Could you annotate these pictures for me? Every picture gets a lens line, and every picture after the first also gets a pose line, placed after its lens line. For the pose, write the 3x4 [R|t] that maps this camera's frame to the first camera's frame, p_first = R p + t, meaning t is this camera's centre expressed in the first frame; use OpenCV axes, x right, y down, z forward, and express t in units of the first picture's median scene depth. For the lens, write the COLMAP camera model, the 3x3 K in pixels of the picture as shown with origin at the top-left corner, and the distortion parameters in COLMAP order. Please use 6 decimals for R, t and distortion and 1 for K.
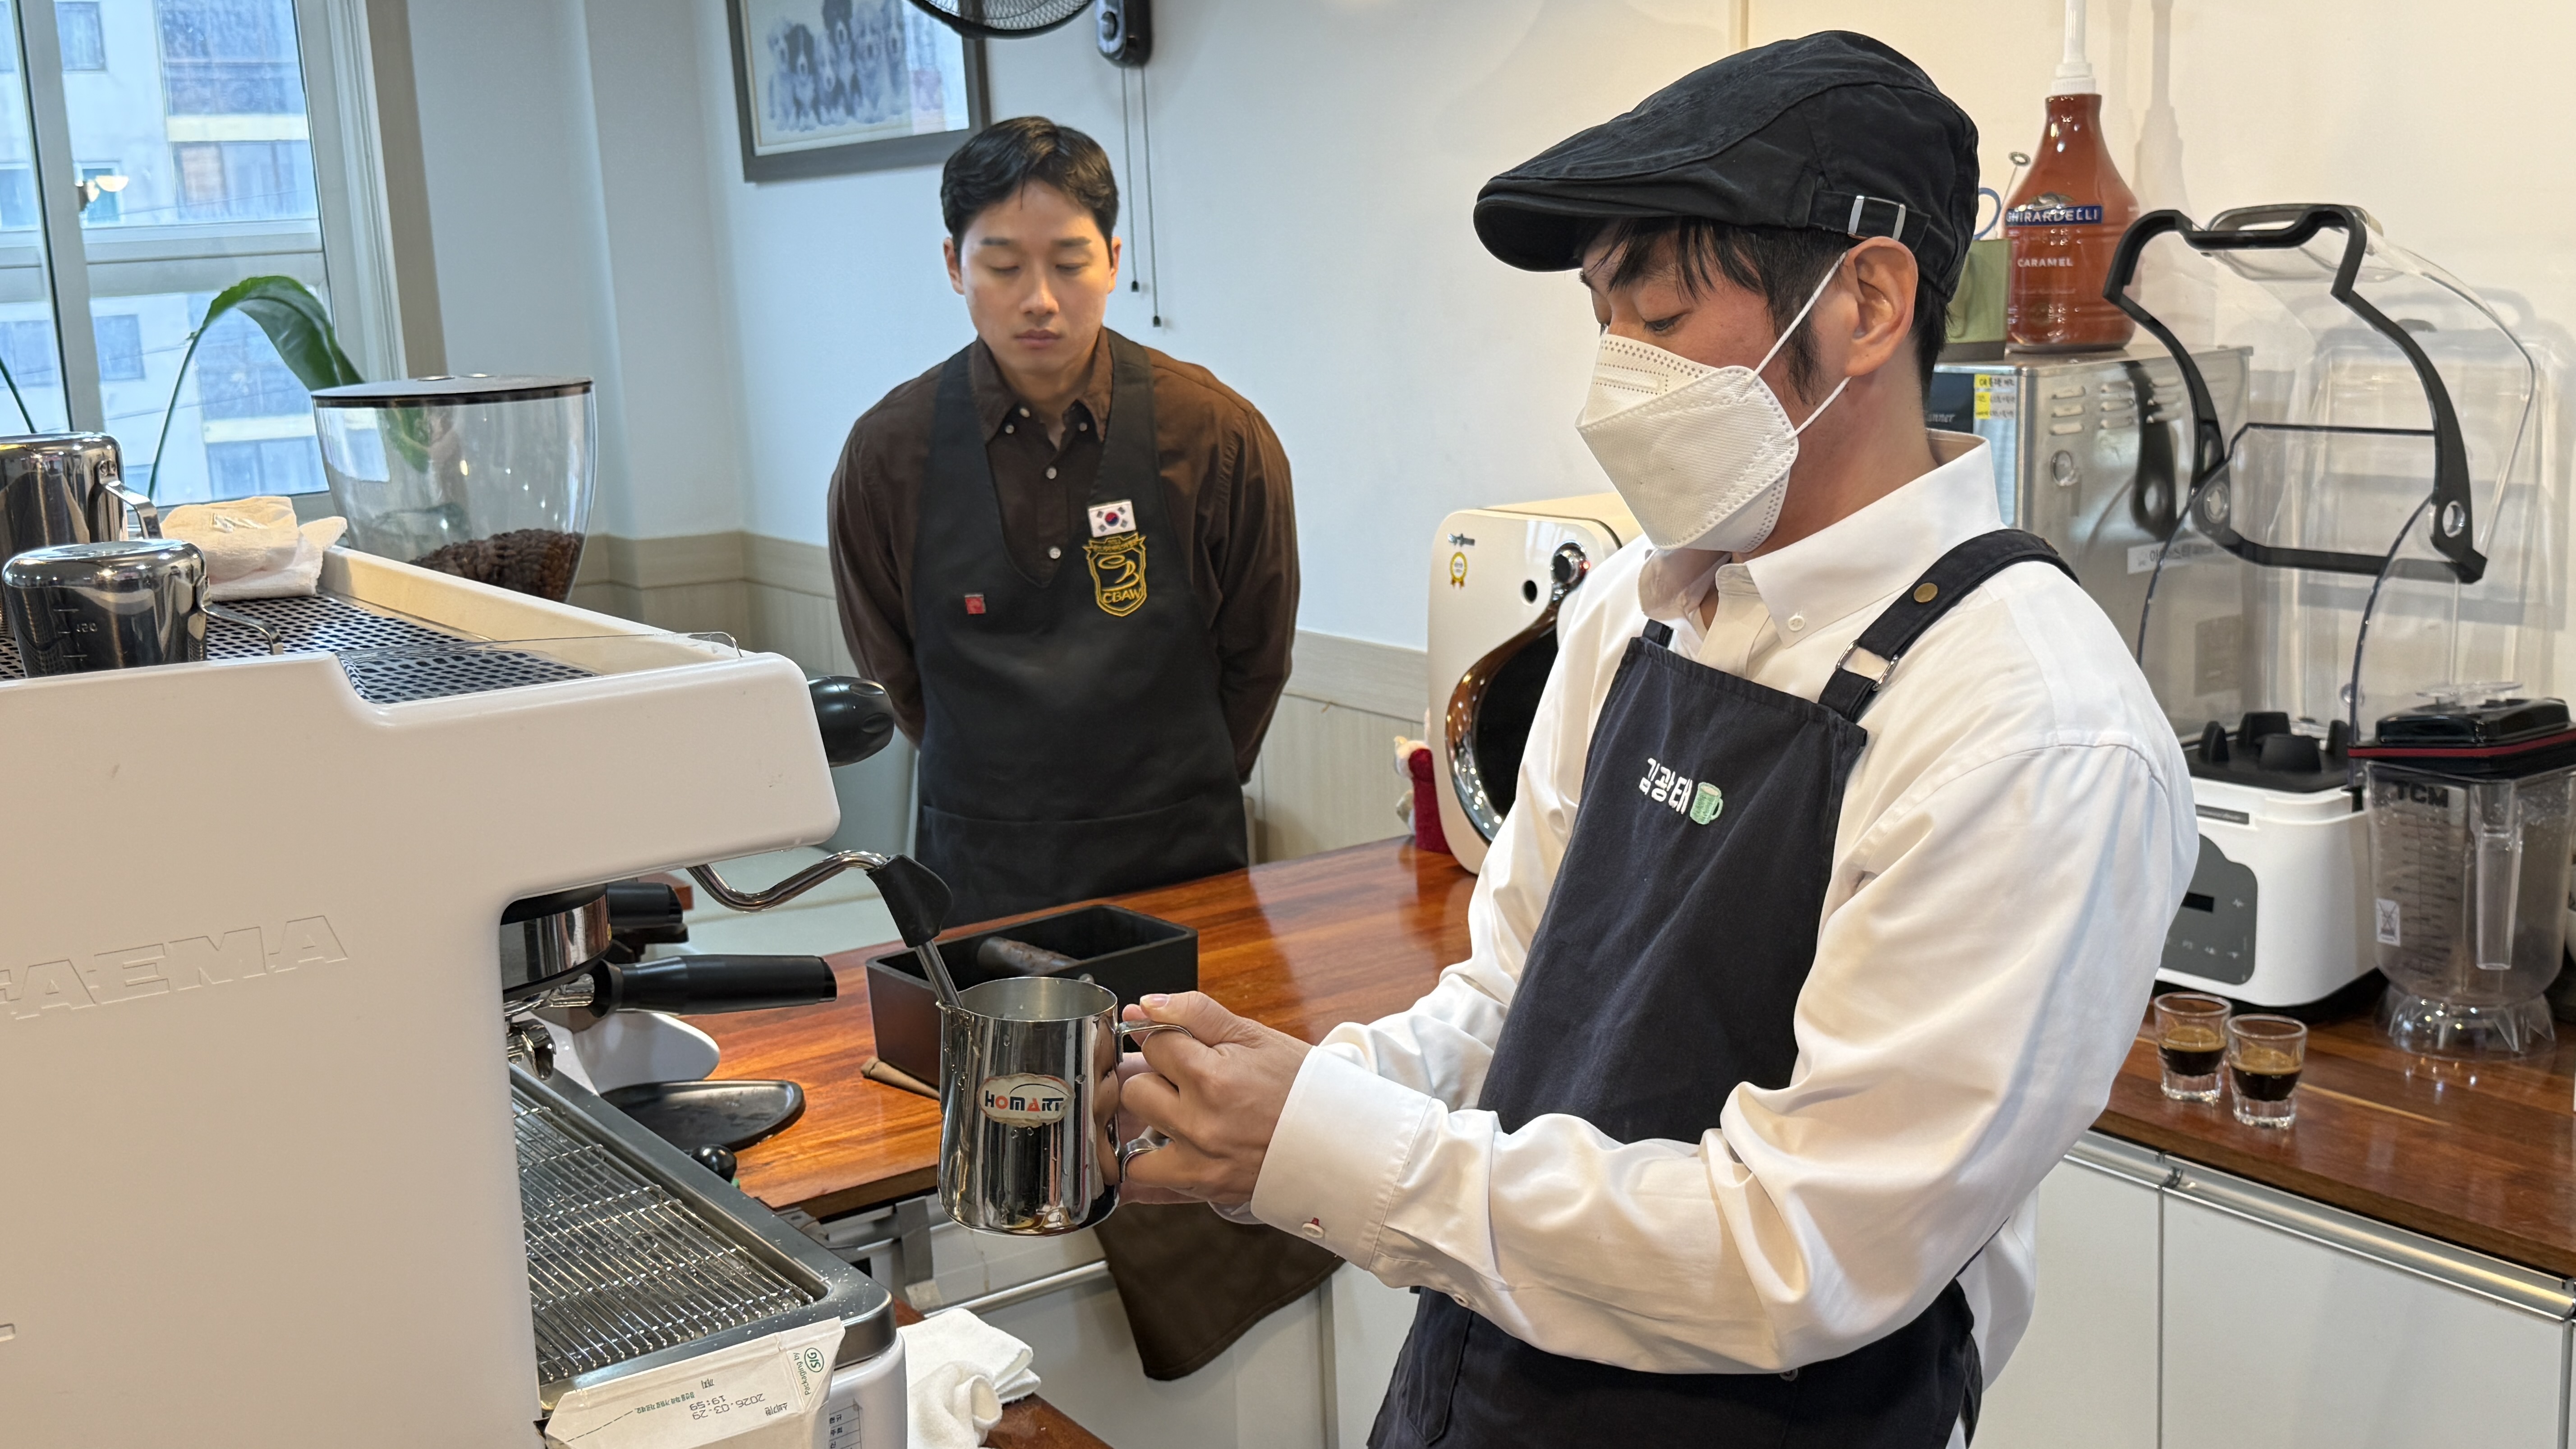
lens RADIAL K [[2636.1, 0, 1295.9], [0, 2636.1, 735.2], [0, 0, 1]] dist [0.083289, 0.000000]
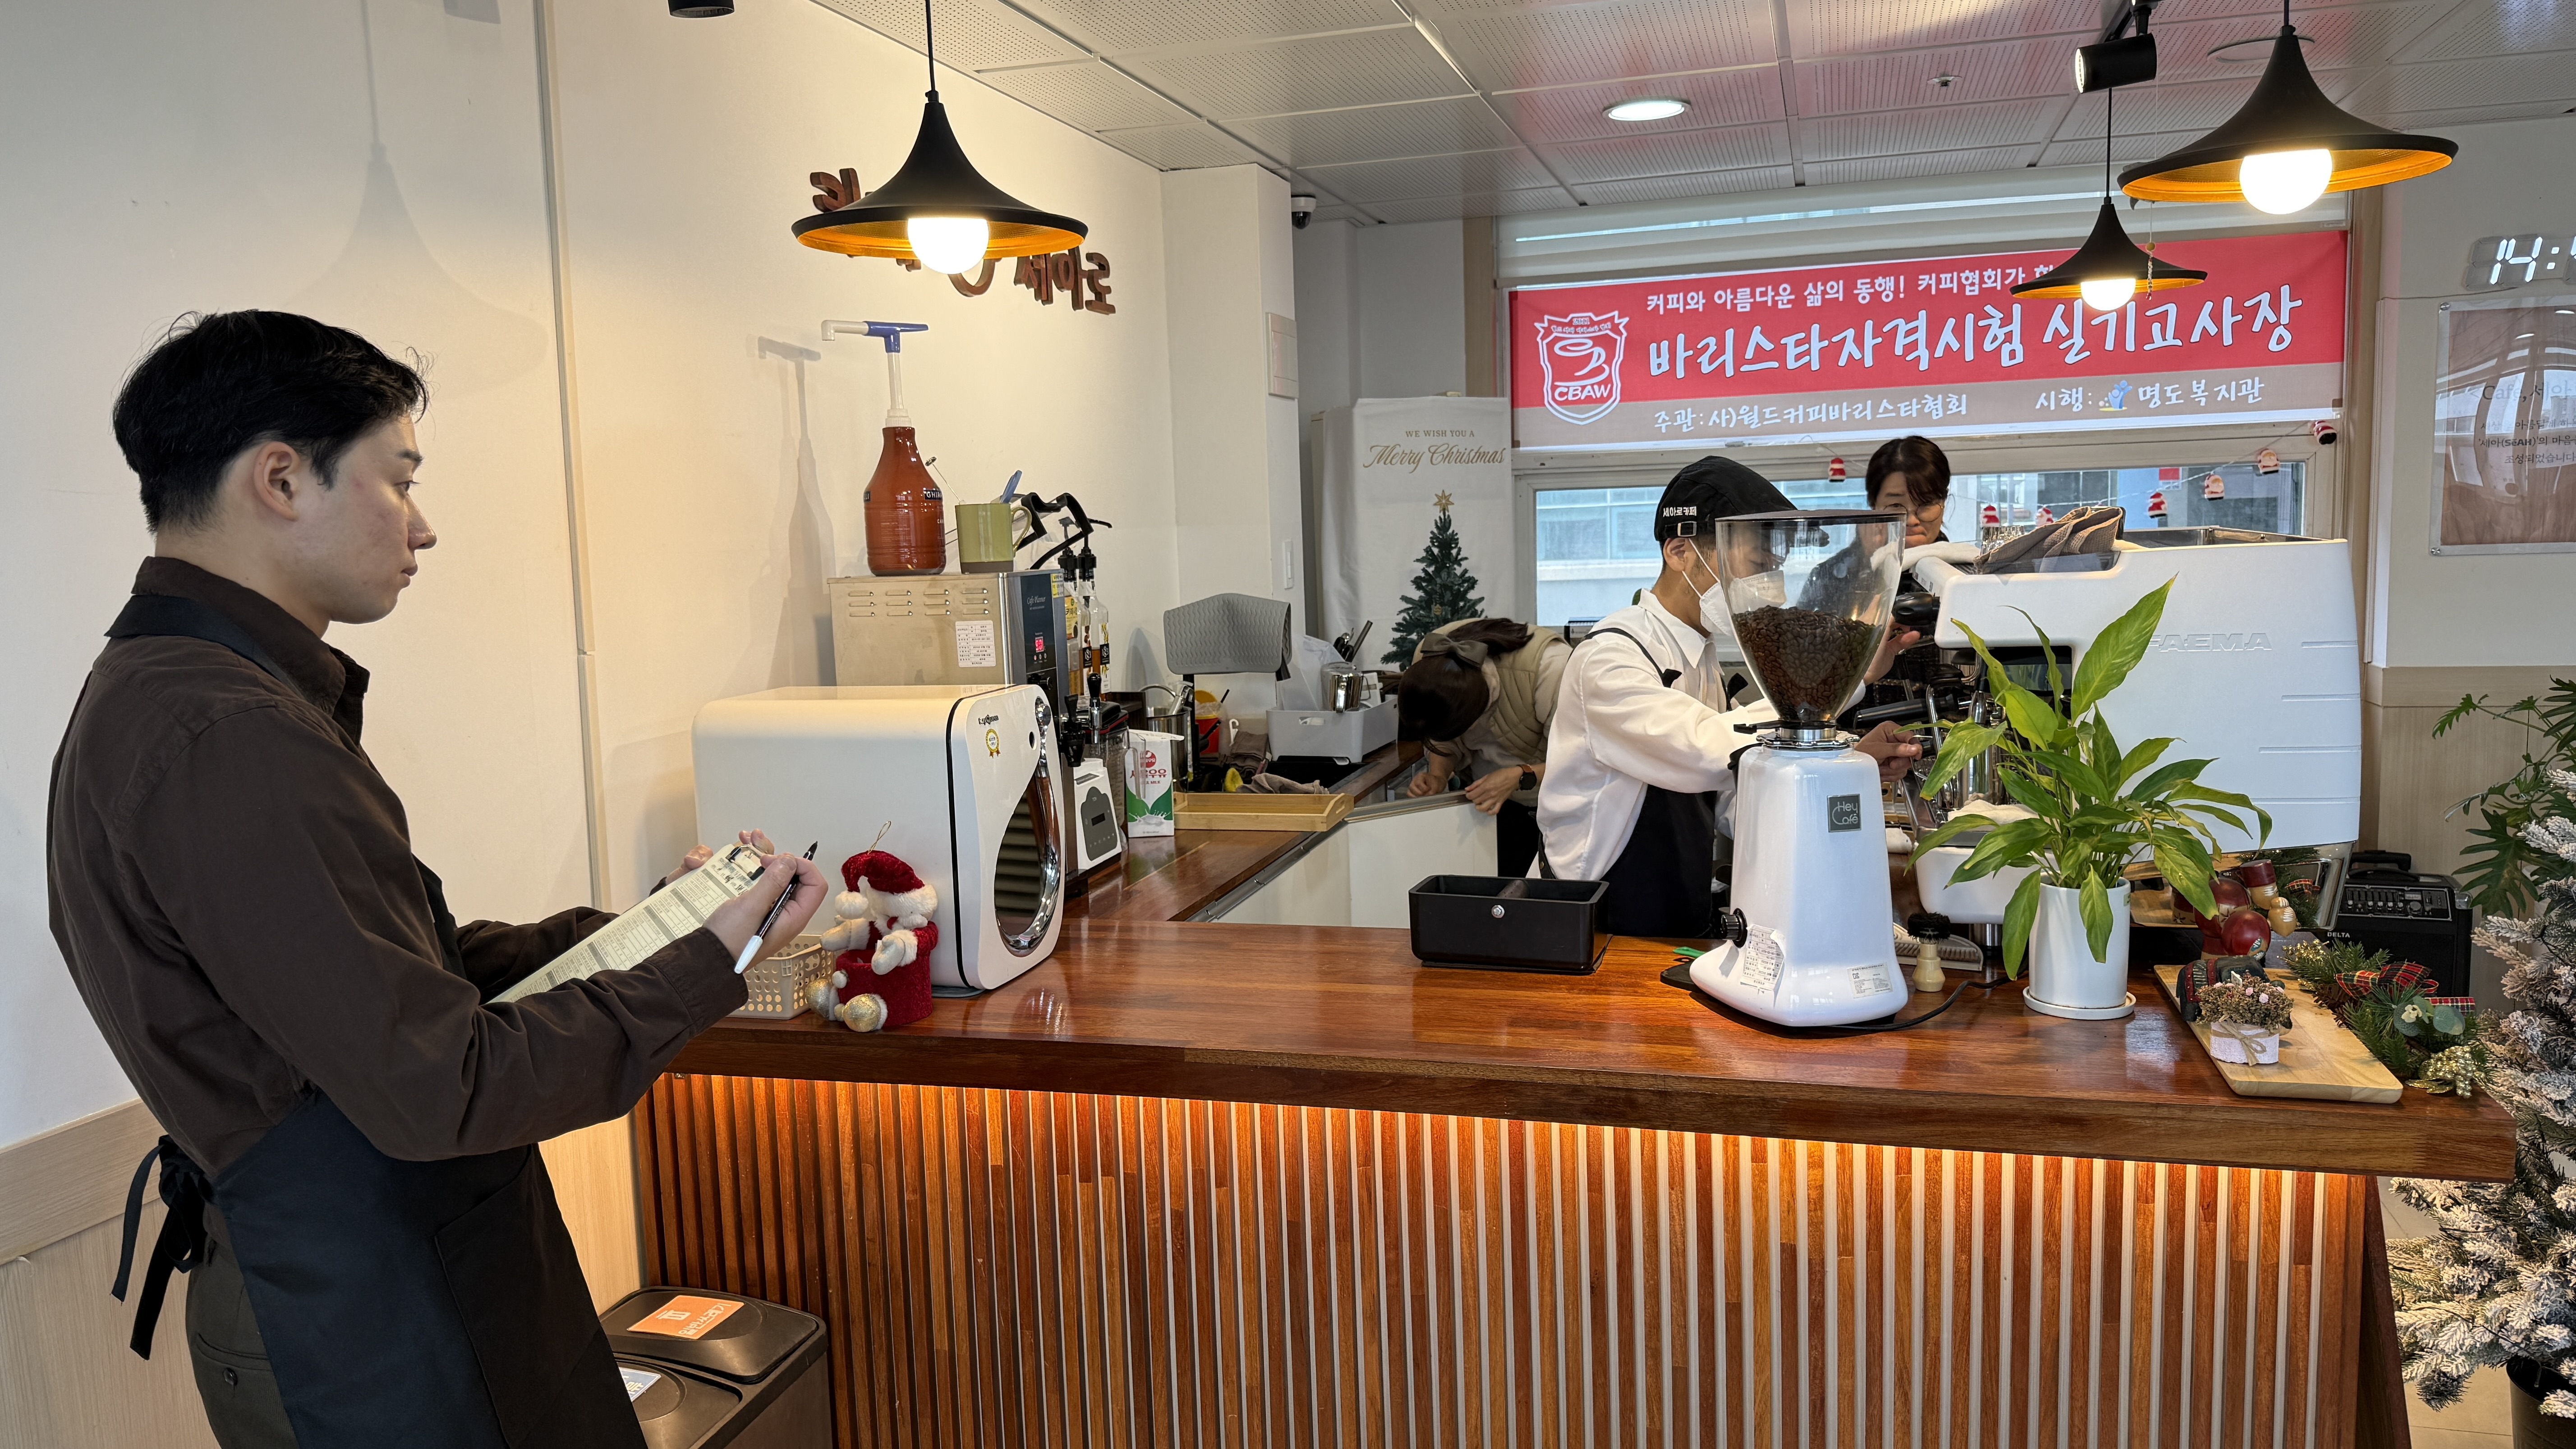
lens RADIAL K [[1759.6, 0, 1274.3], [0, 1759.6, 752.0], [0, 0, 1]] dist [0.030292, -0.058801]
pose [[-0.616778, -0.045701, 0.785809, -0.851739], [0.207428, 0.953589, 0.218269, -0.266715], [-0.759315, 0.297622, -0.578673, 1.722679]]
